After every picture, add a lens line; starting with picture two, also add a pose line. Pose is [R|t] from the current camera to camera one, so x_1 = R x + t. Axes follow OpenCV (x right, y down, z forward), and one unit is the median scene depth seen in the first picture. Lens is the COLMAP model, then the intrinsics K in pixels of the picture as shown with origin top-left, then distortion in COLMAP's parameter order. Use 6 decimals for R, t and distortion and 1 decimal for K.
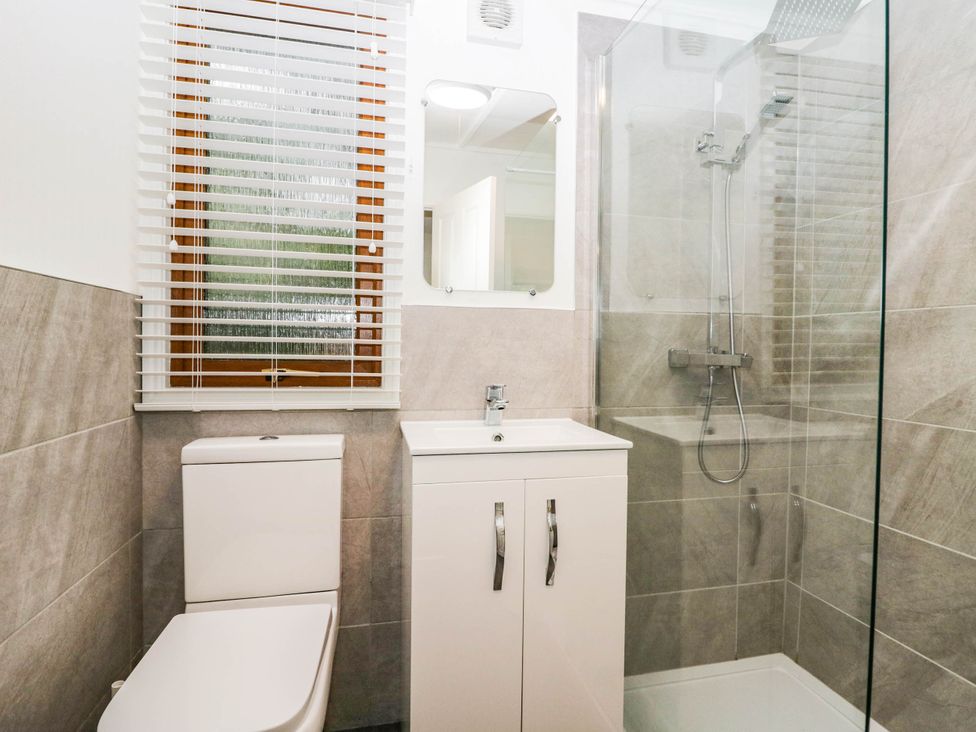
lens RADIAL K [[516.7, 0, 488.9], [0, 516.7, 363.3], [0, 0, 1]] dist [0.002183, -0.002698]
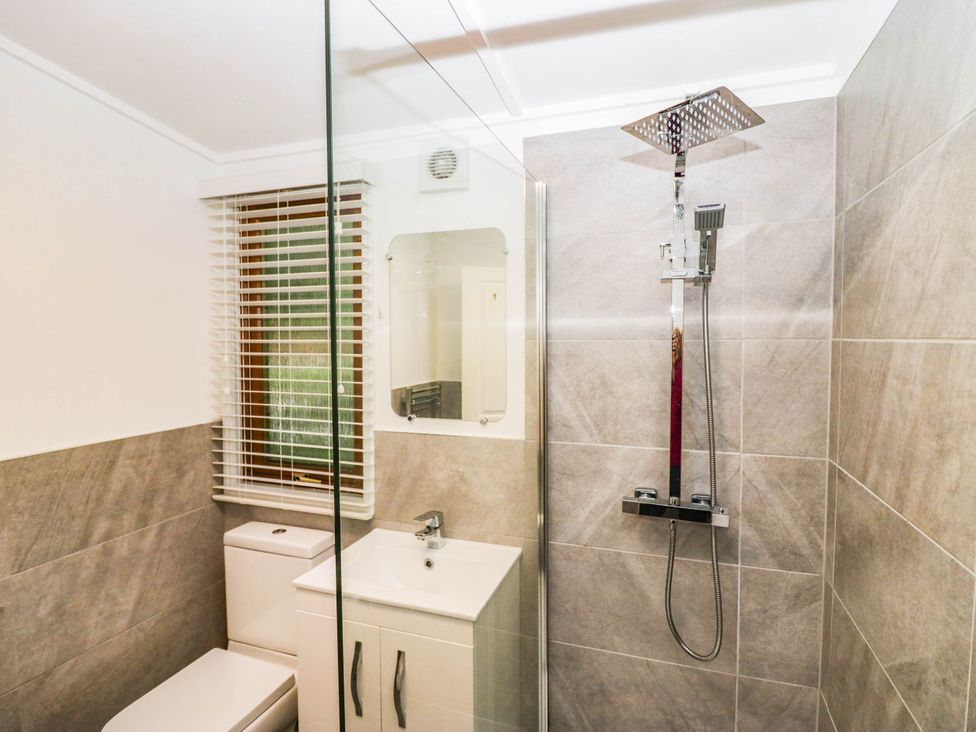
lens RADIAL K [[516.7, 0, 494.6], [0, 516.7, 368.6], [0, 0, 1]] dist [0.002183, -0.002698]
pose [[0.853779, 0.013691, -0.520455, 0.801561], [-0.004467, 0.999810, 0.018972, -0.329415], [0.520616, -0.013873, 0.853678, 0.163974]]
